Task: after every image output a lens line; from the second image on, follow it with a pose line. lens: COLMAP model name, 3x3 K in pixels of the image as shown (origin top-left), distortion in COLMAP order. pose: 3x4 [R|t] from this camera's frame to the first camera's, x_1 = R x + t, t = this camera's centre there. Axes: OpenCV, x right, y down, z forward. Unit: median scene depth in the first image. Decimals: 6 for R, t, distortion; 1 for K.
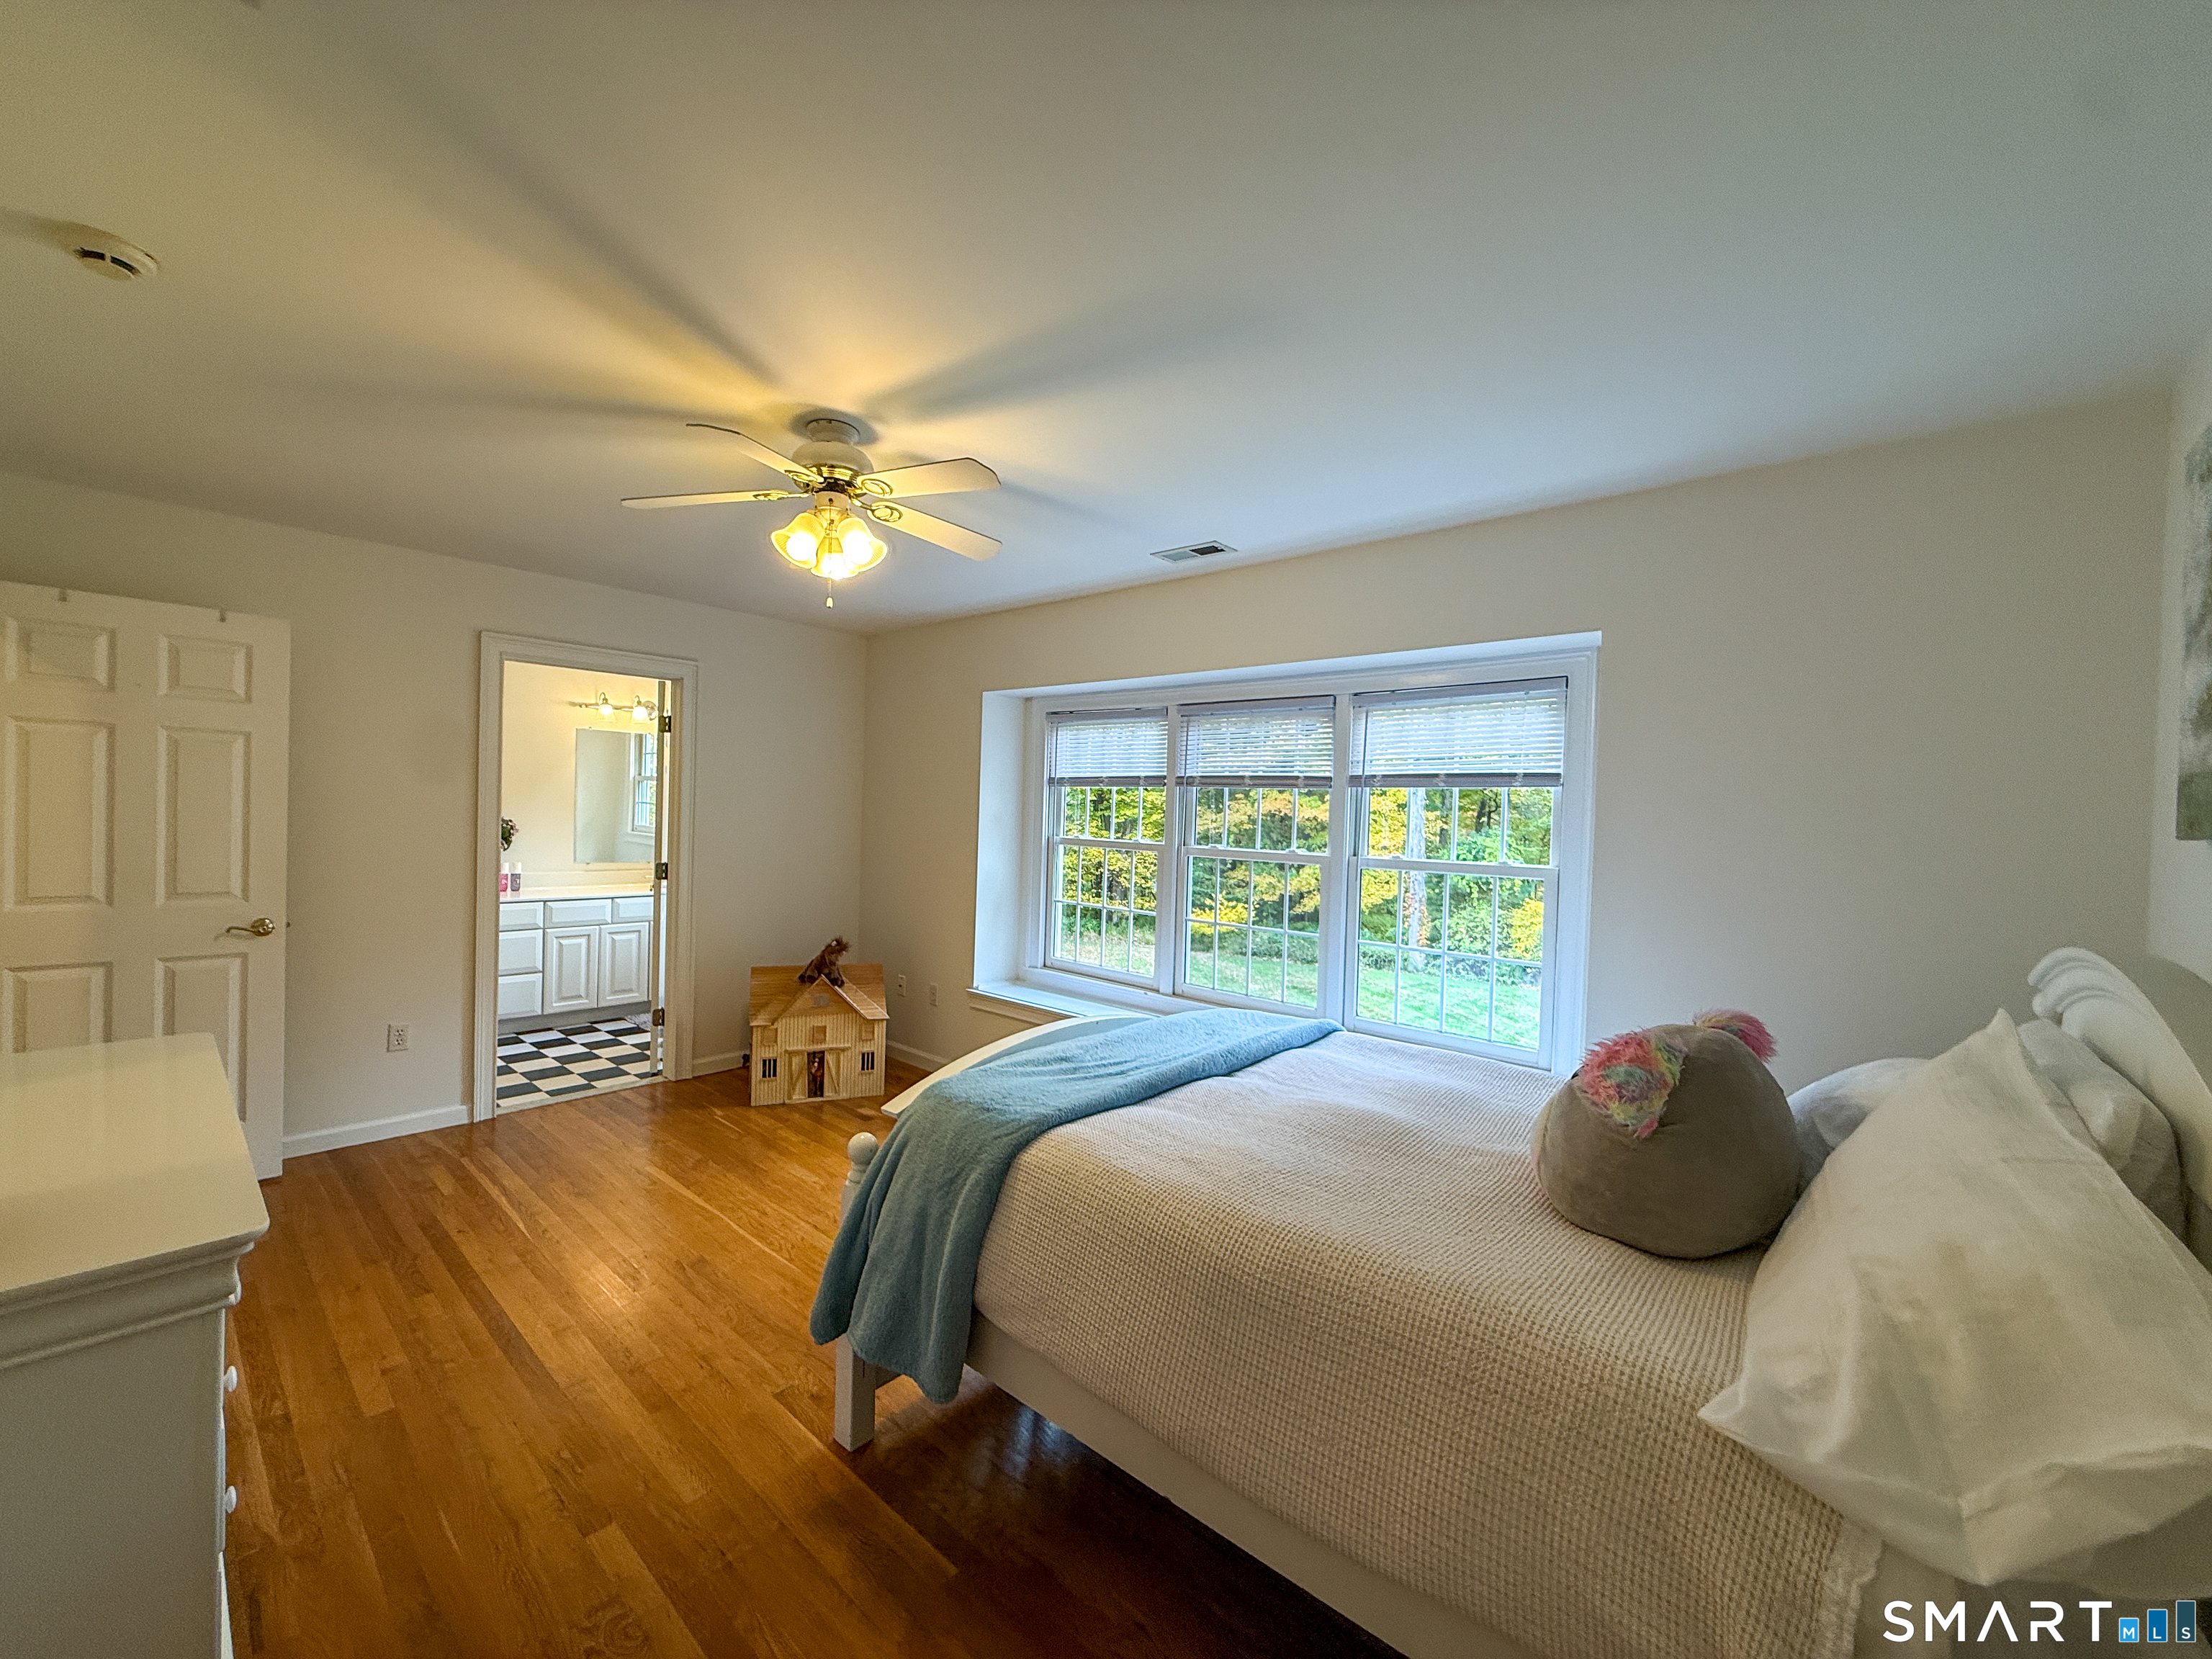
lens RADIAL K [[906.5, 0, 1093.1], [0, 906.5, 825.8], [0, 0, 1]] dist [0.001542, -0.001173]
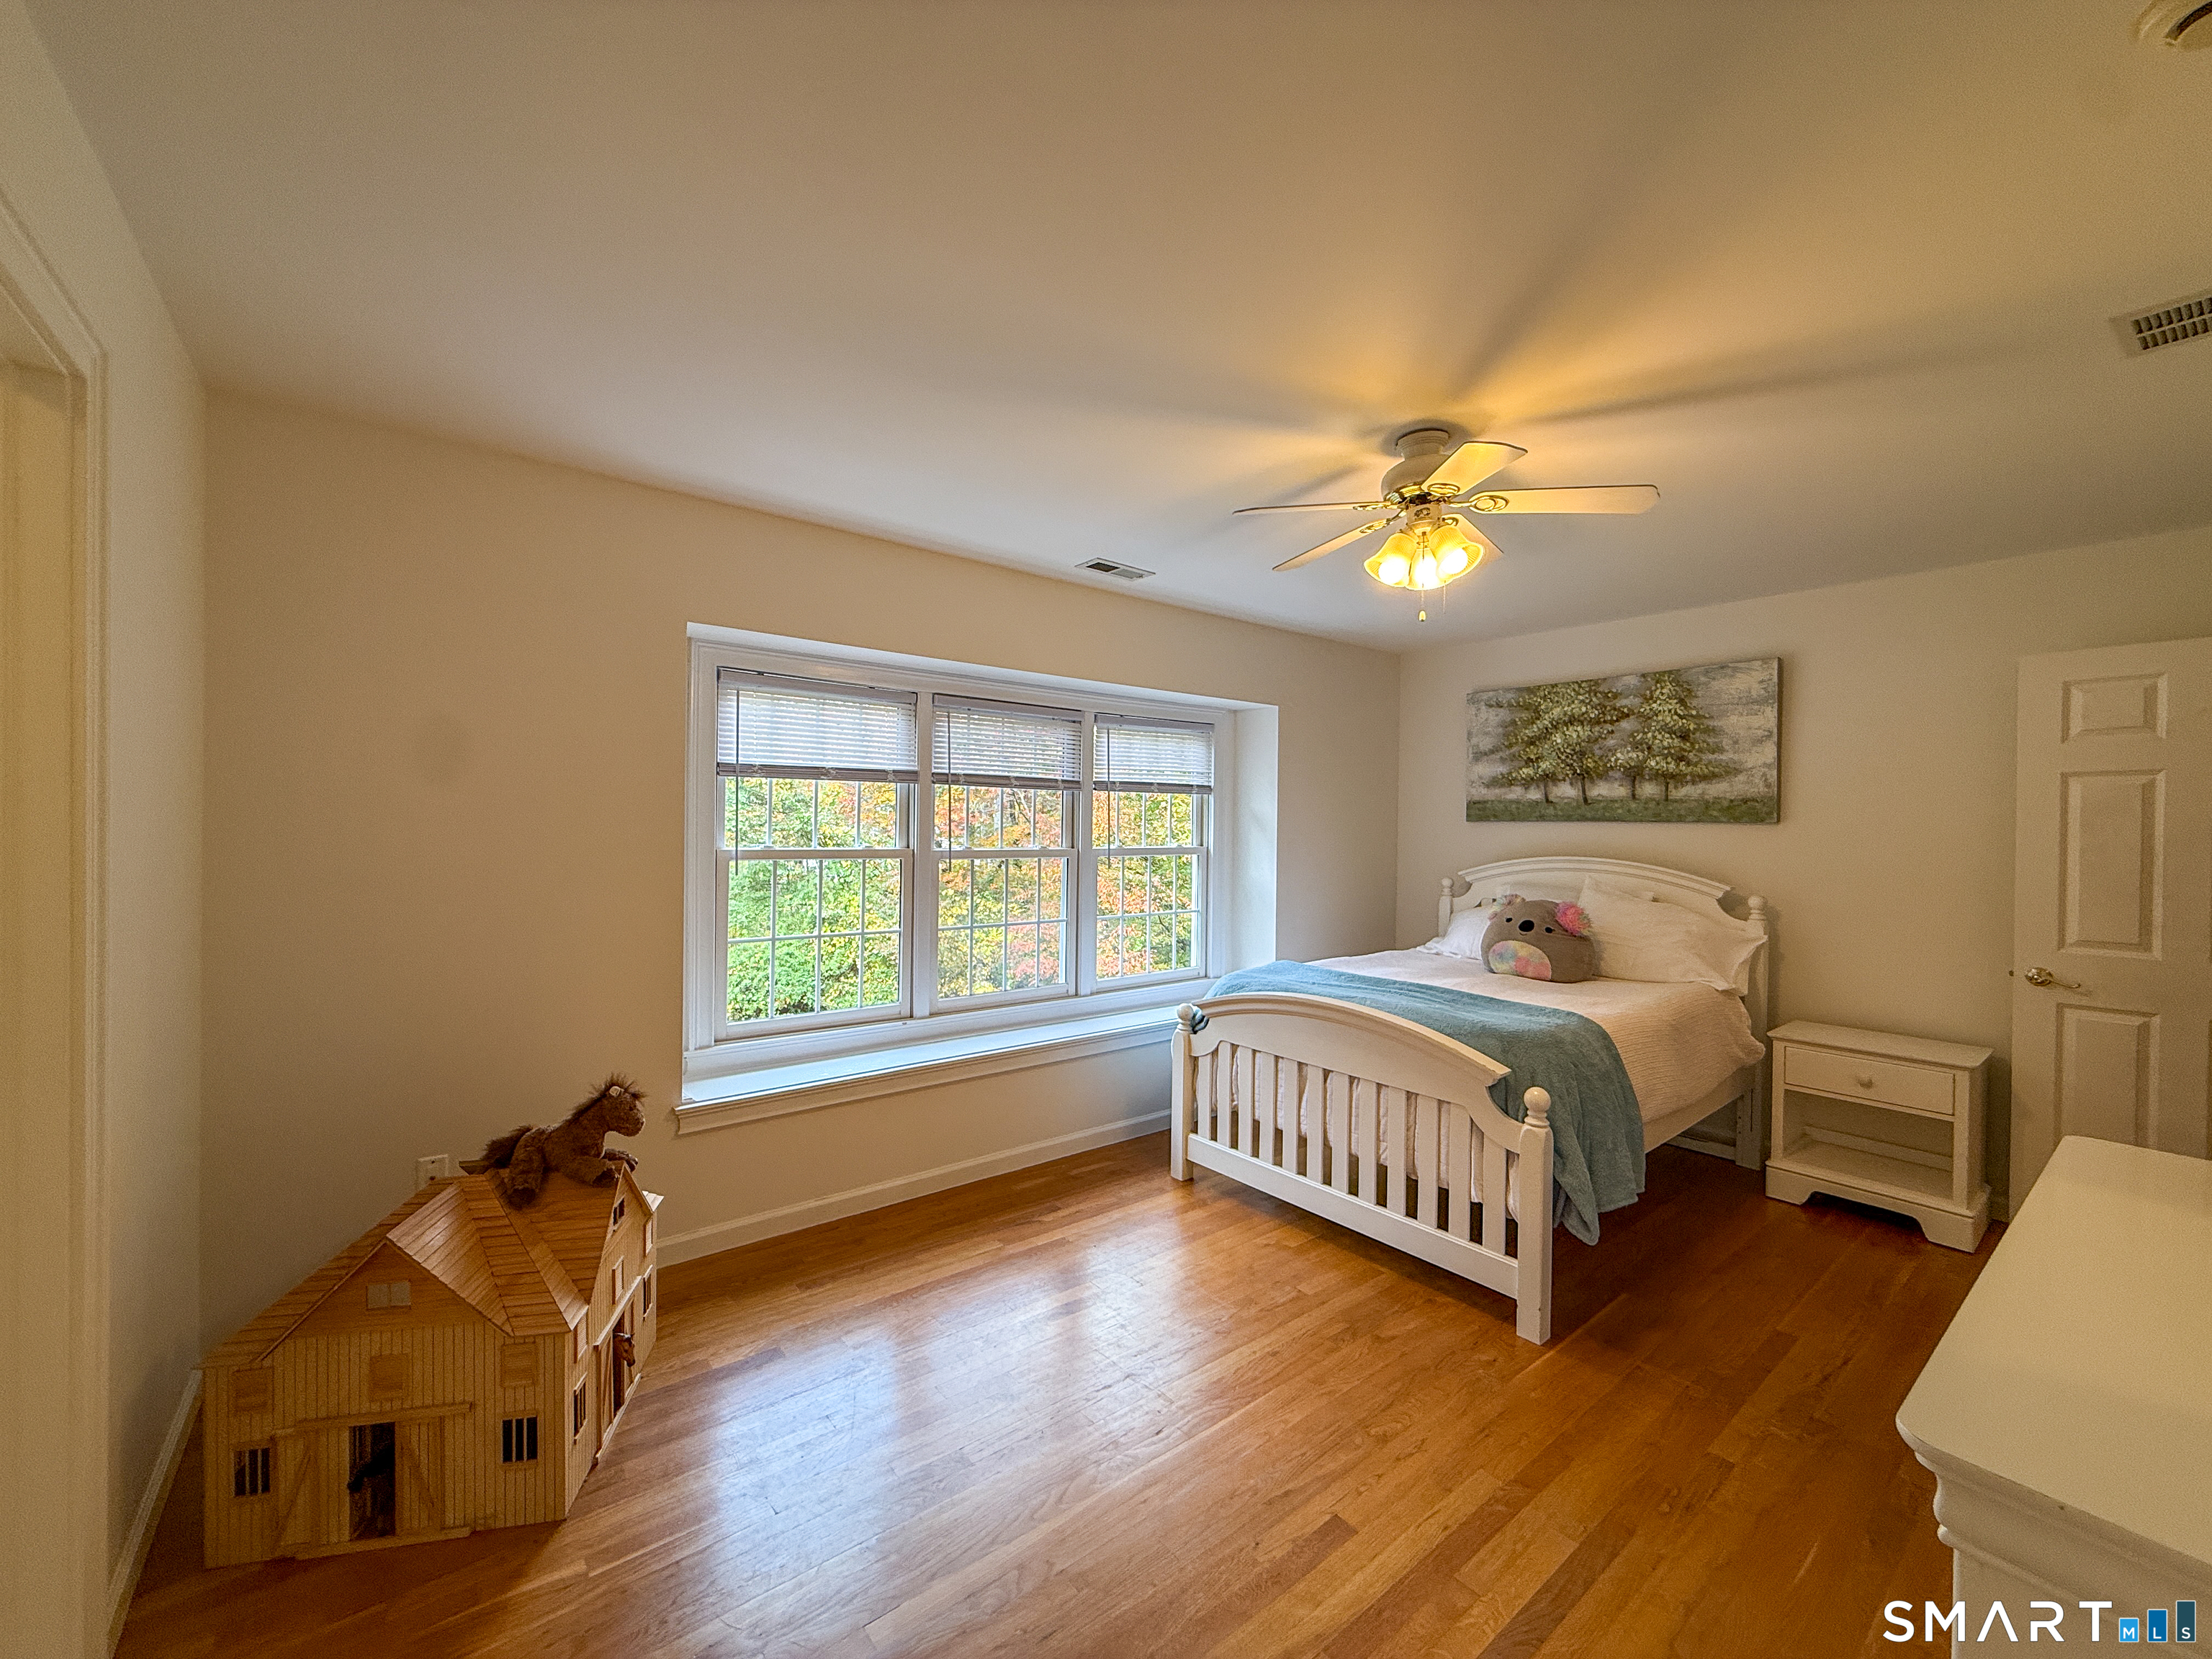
lens RADIAL K [[906.5, 0, 1096.1], [0, 906.5, 830.9], [0, 0, 1]] dist [0.001542, -0.001173]
pose [[0.144480, -0.039433, 0.988722, -0.829161], [0.005771, 0.999222, 0.039009, -0.033258], [-0.989491, 0.000070, 0.144595, 0.760253]]
